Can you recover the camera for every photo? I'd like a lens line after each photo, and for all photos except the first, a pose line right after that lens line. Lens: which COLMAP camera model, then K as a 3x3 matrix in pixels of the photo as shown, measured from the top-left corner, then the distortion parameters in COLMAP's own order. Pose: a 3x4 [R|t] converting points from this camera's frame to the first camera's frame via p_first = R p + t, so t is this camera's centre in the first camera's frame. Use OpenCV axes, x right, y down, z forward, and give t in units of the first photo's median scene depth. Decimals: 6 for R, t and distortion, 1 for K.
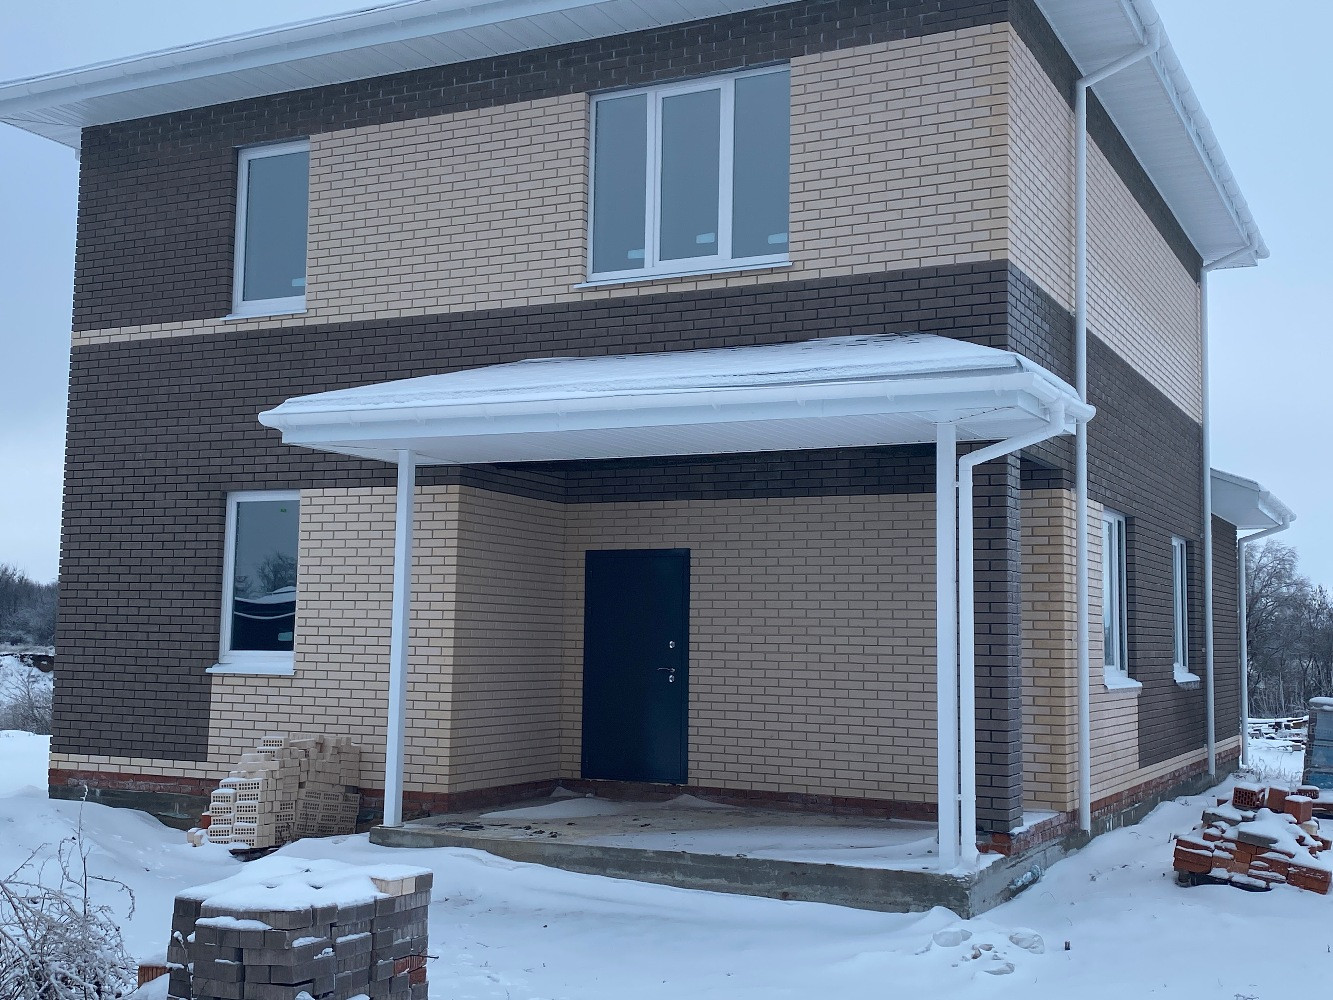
lens RADIAL K [[1540.6, 0, 664.5], [0, 1540.6, 493.5], [0, 0, 1]] dist [0.059917, -0.015188]
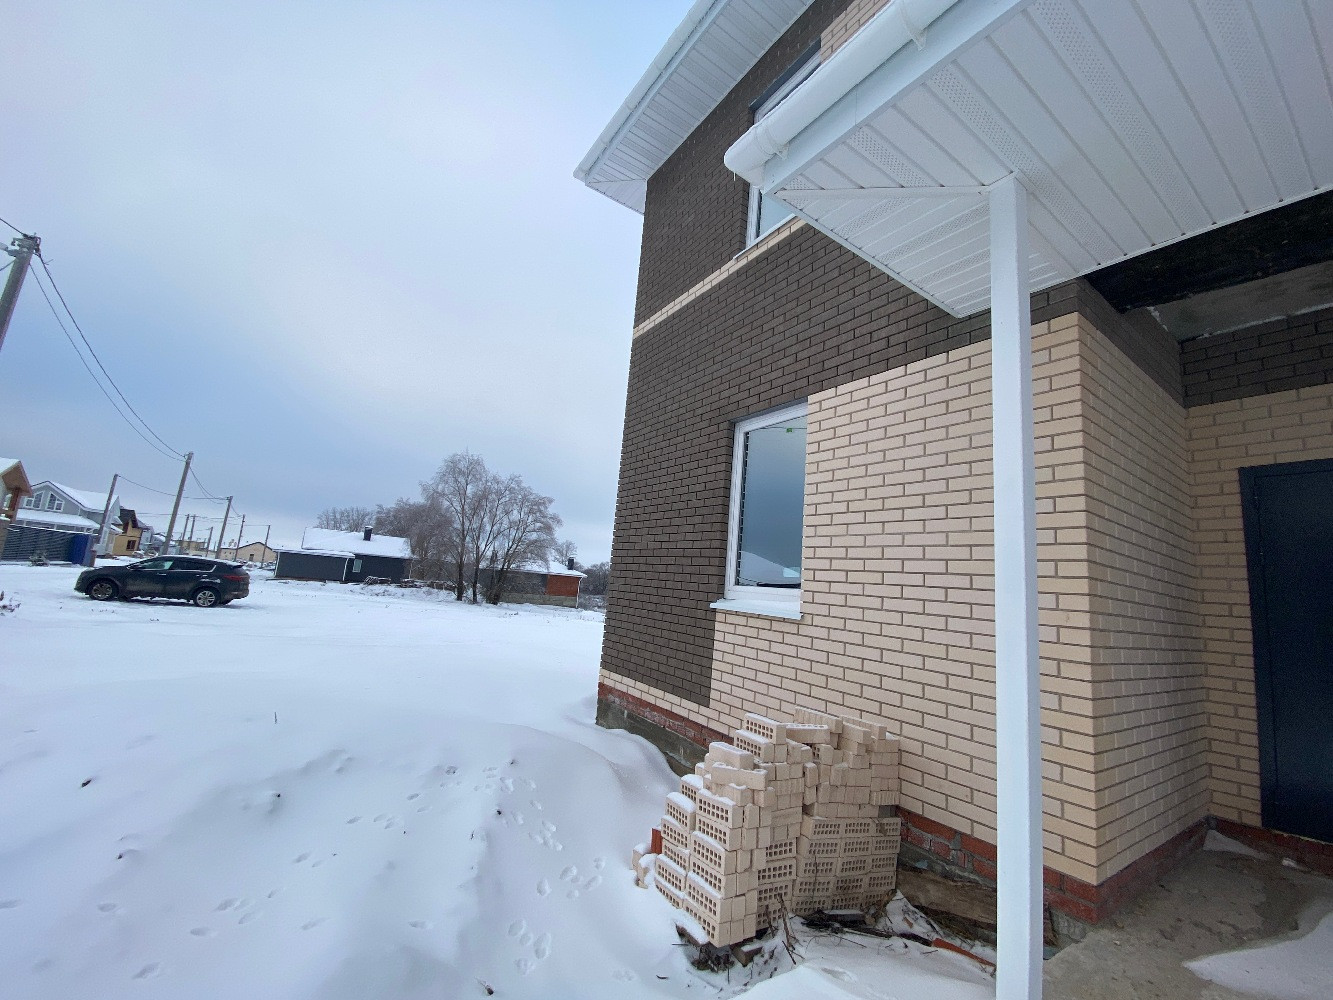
lens RADIAL K [[538.4, 0, 664.7], [0, 538.4, 497.1], [0, 0, 1]] dist [0.063643, -0.047858]
pose [[0.868613, -0.025916, -0.494813, -0.170469], [-0.023444, 0.995363, -0.093287, 0.087470], [0.494936, 0.092631, 0.863978, 0.761942]]
